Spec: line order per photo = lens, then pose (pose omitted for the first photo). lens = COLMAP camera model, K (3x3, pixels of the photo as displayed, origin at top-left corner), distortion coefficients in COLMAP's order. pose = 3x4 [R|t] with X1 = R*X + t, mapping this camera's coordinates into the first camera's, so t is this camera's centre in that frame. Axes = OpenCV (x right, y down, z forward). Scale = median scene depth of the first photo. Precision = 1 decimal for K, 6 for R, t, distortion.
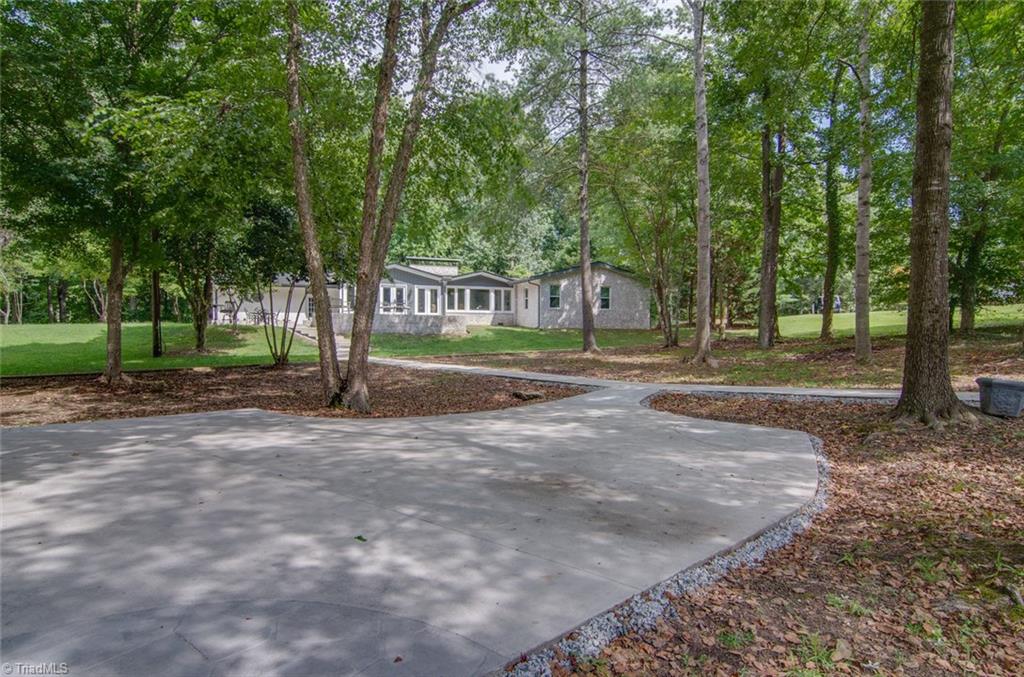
lens RADIAL K [[554.8, 0, 512.2], [0, 554.8, 336.2], [0, 0, 1]] dist [0.001917, 0.000006]
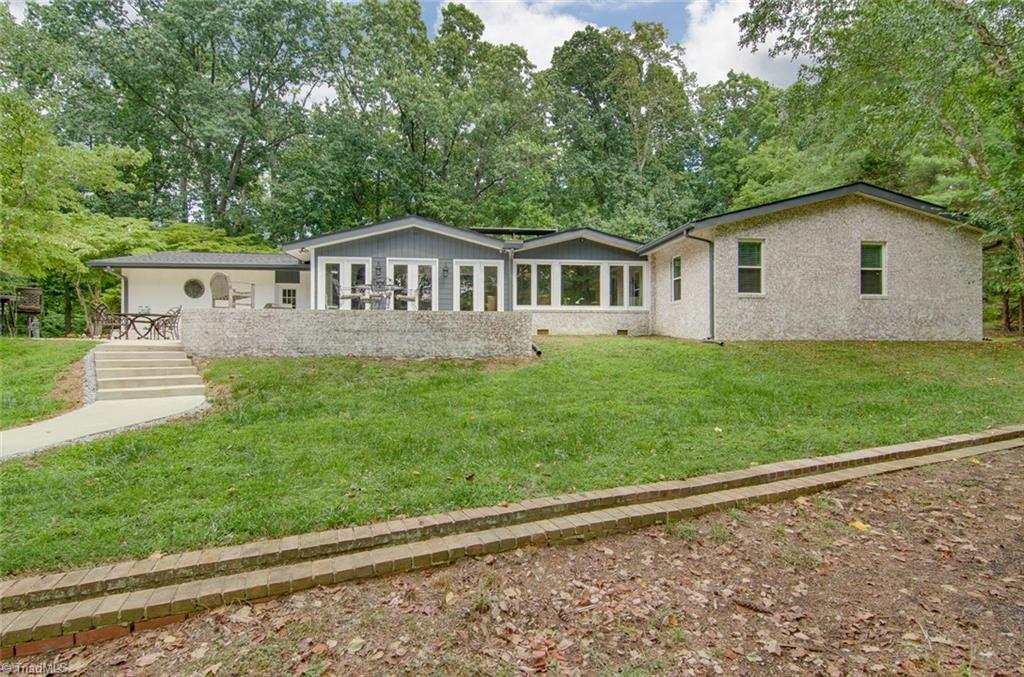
lens RADIAL K [[484.3, 0, 512.3], [0, 484.3, 341.4], [0, 0, 1]] dist [0.017336, -0.010402]
pose [[0.970790, -0.005499, -0.239868, -0.012423], [0.003073, 0.999940, -0.010483, -0.009533], [0.239911, 0.009440, 0.970749, 0.561681]]
